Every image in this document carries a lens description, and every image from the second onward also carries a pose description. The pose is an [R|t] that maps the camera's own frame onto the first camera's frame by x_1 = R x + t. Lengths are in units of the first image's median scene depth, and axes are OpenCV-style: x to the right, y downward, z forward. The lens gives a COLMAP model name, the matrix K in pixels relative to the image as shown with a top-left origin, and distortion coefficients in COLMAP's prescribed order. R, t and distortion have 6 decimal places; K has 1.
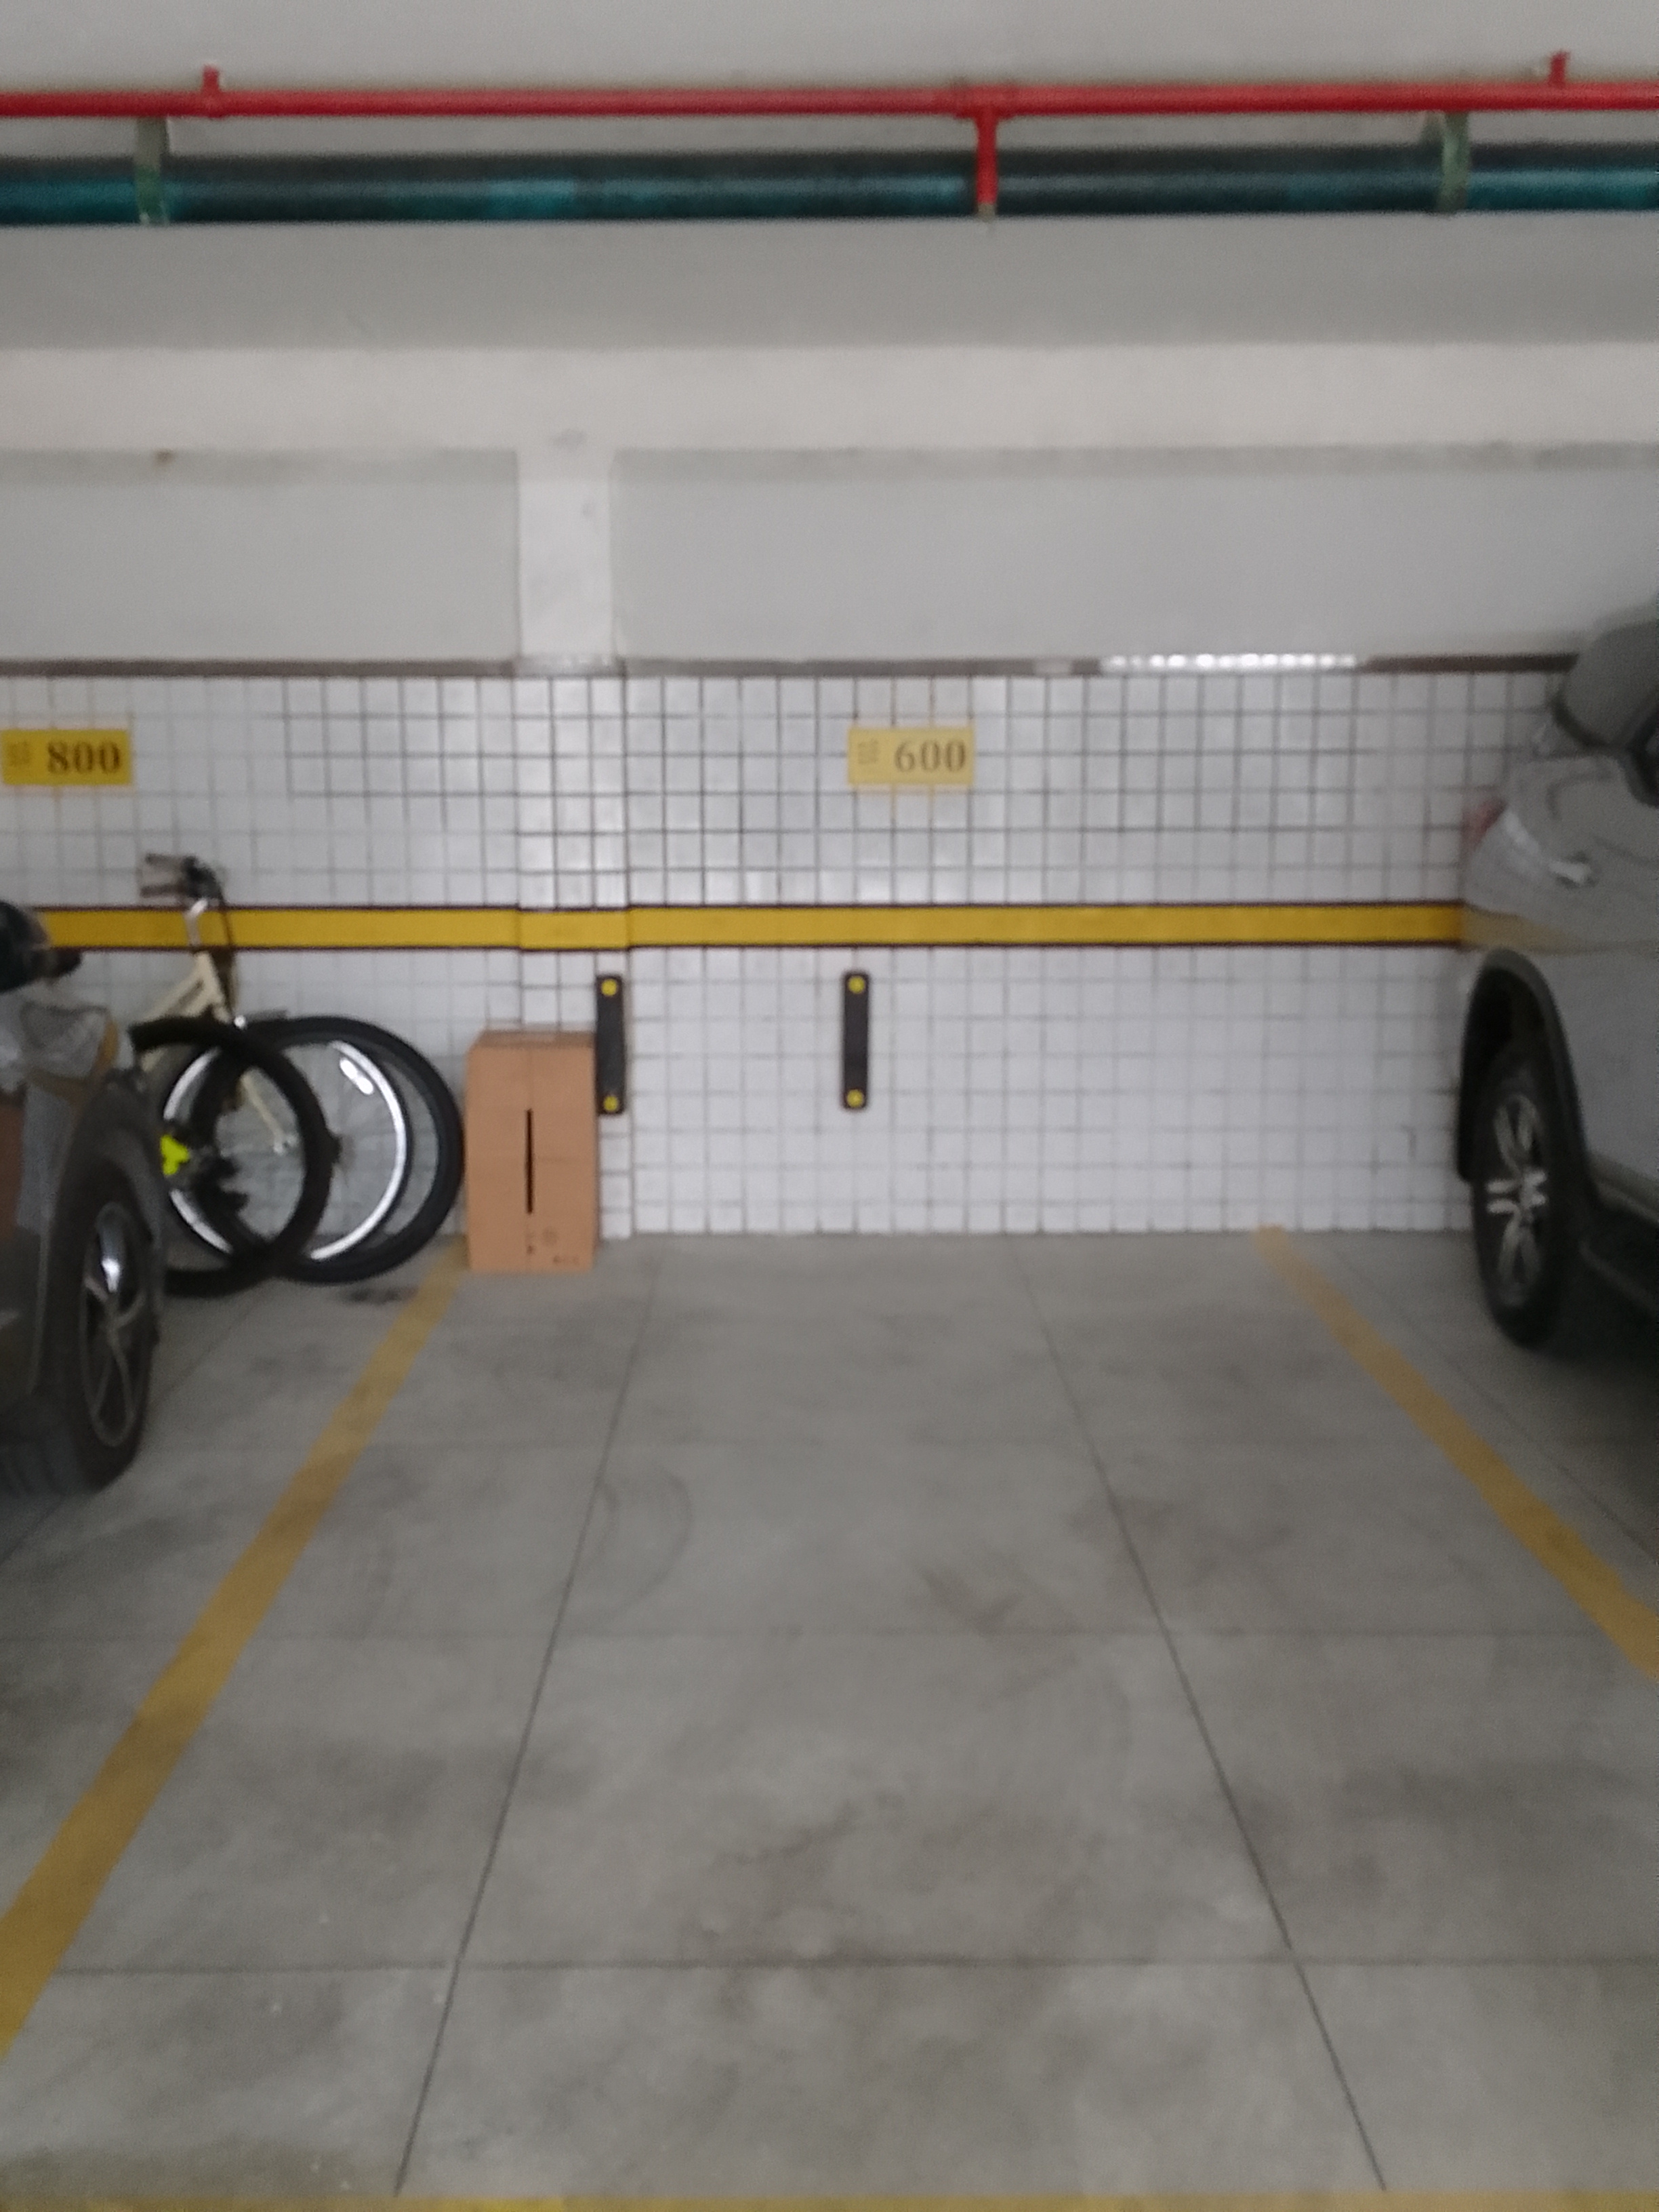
lens RADIAL K [[1756.0, 0, 829.5], [0, 1756.0, 1106.0], [0, 0, 1]] dist [-0.003449, -0.002956]
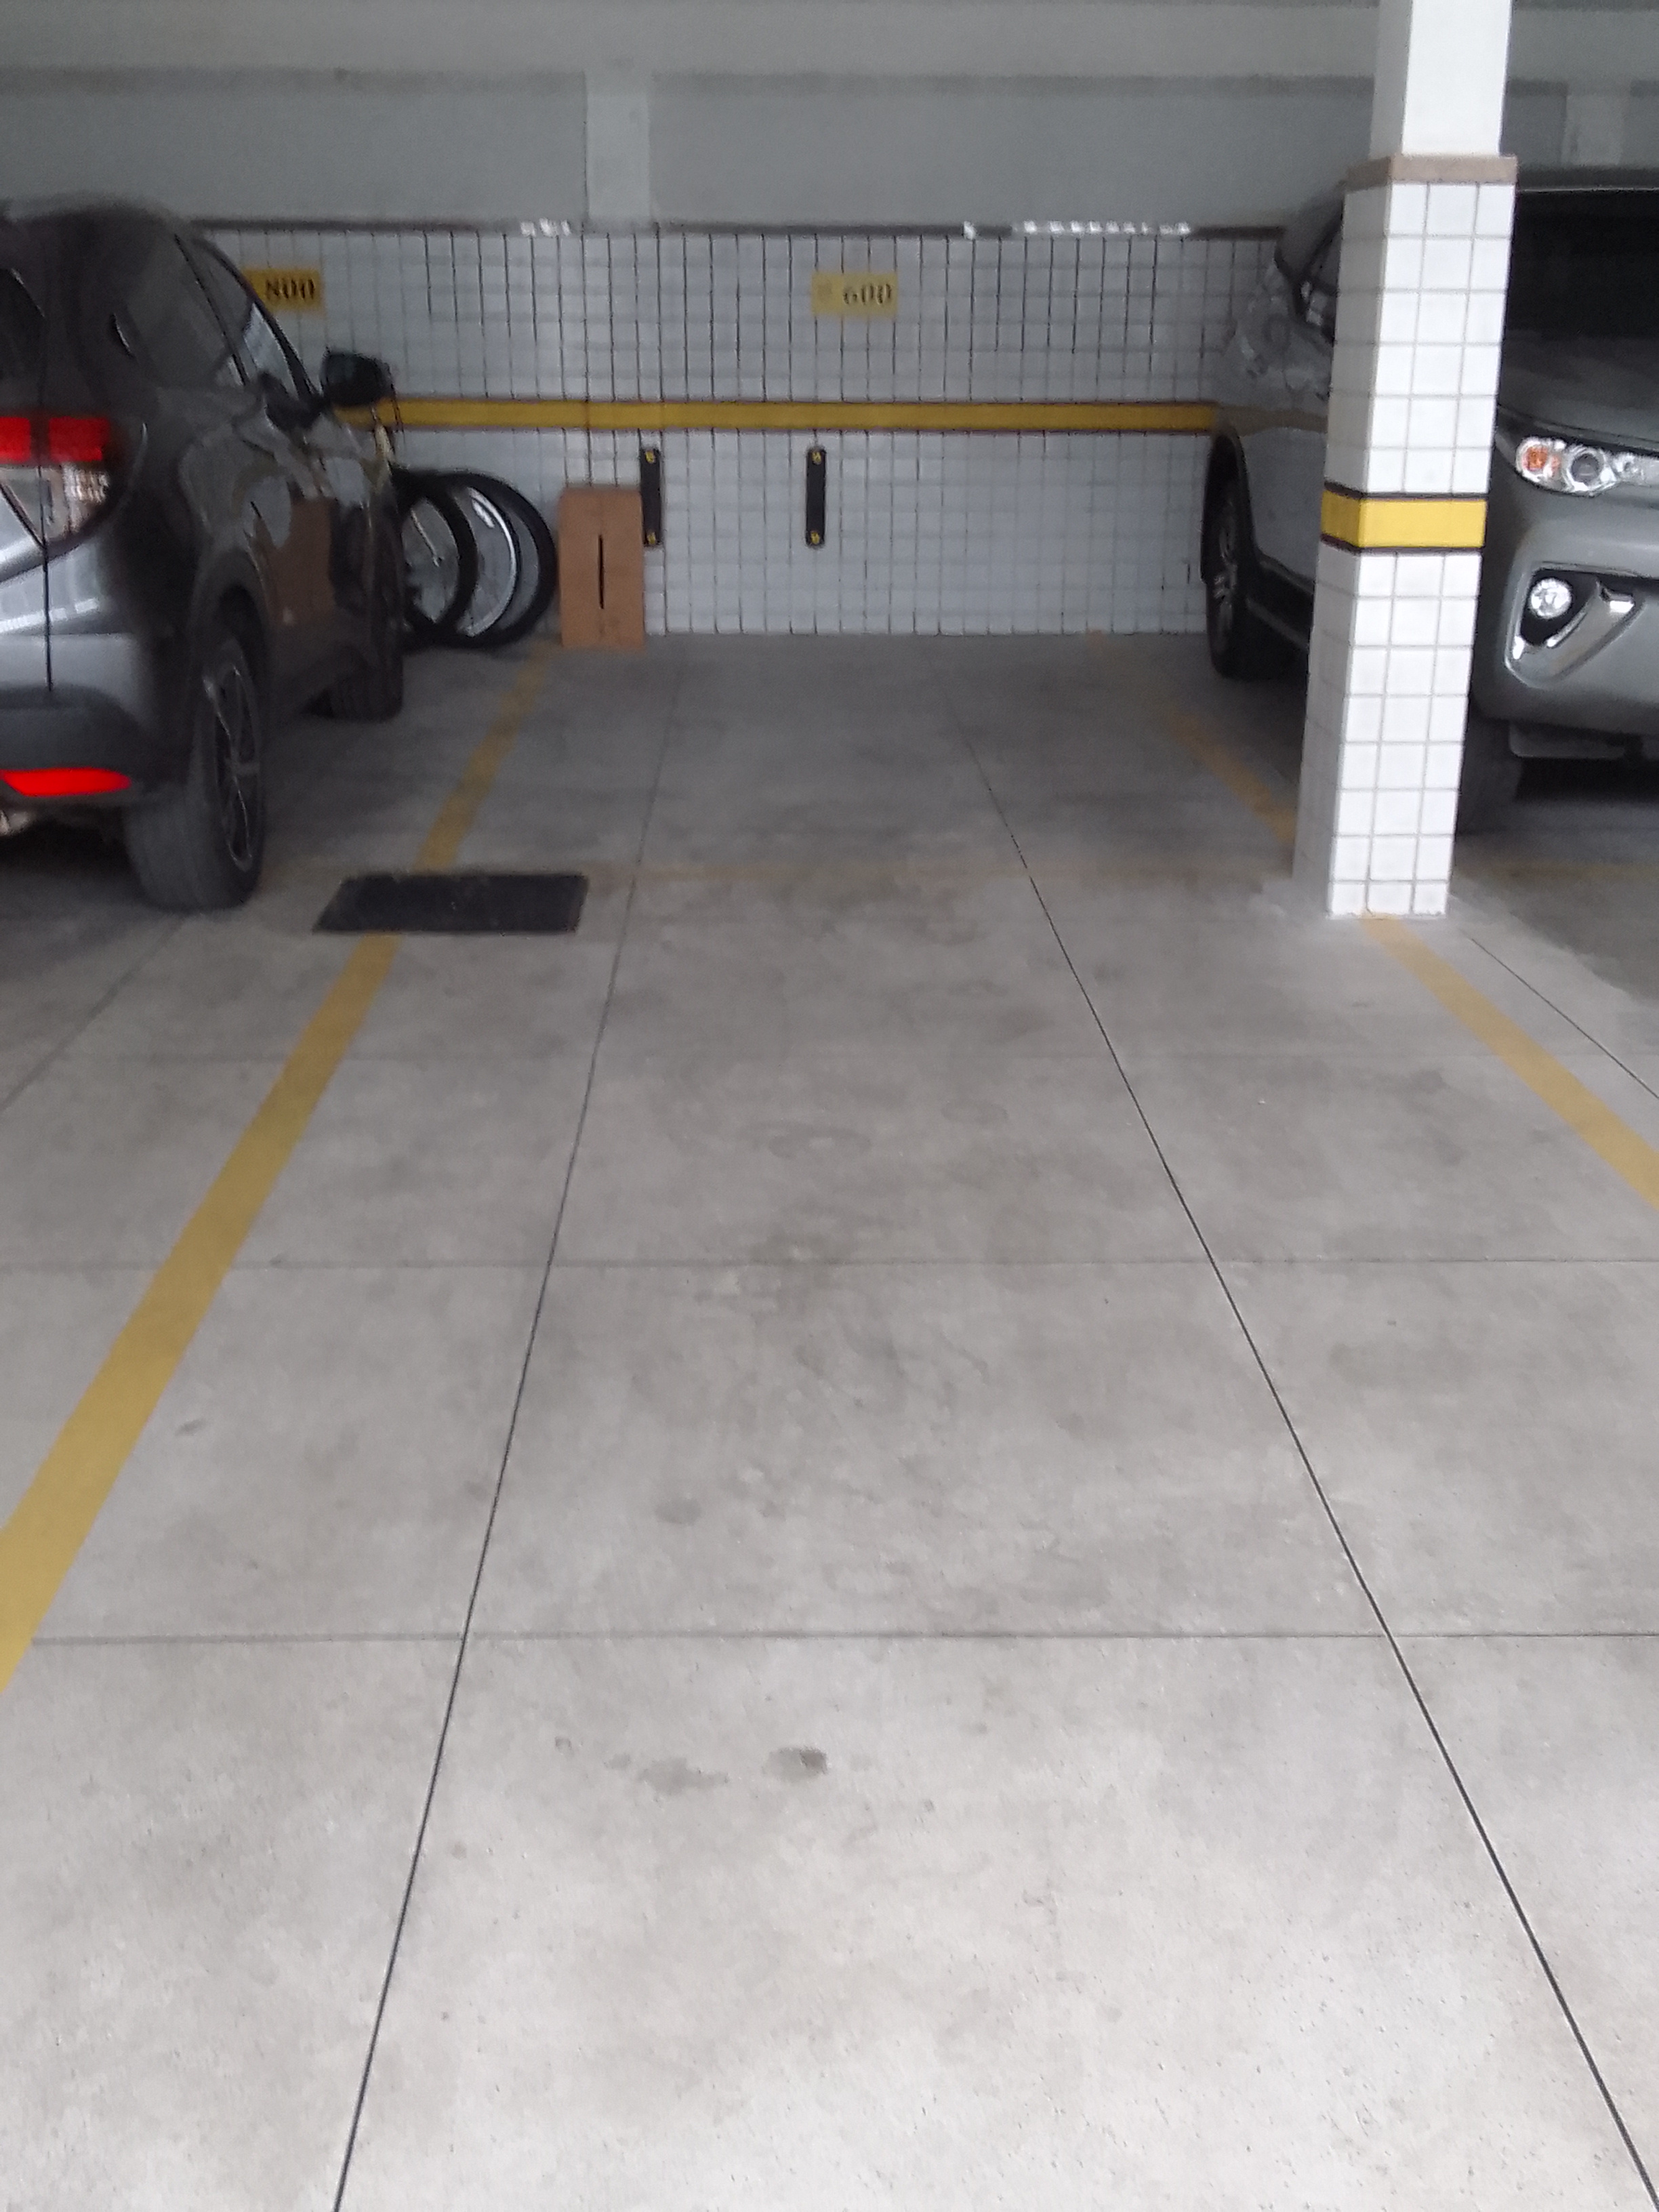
lens RADIAL K [[1970.8, 0, 829.5], [0, 1970.8, 1106.0], [0, 0, 1]] dist [0.048843, -0.172698]
pose [[0.999668, 0.000278, 0.025761, -0.016652], [-0.004683, 0.985243, 0.171099, 0.185232], [-0.025334, -0.171163, 0.984917, -0.736839]]
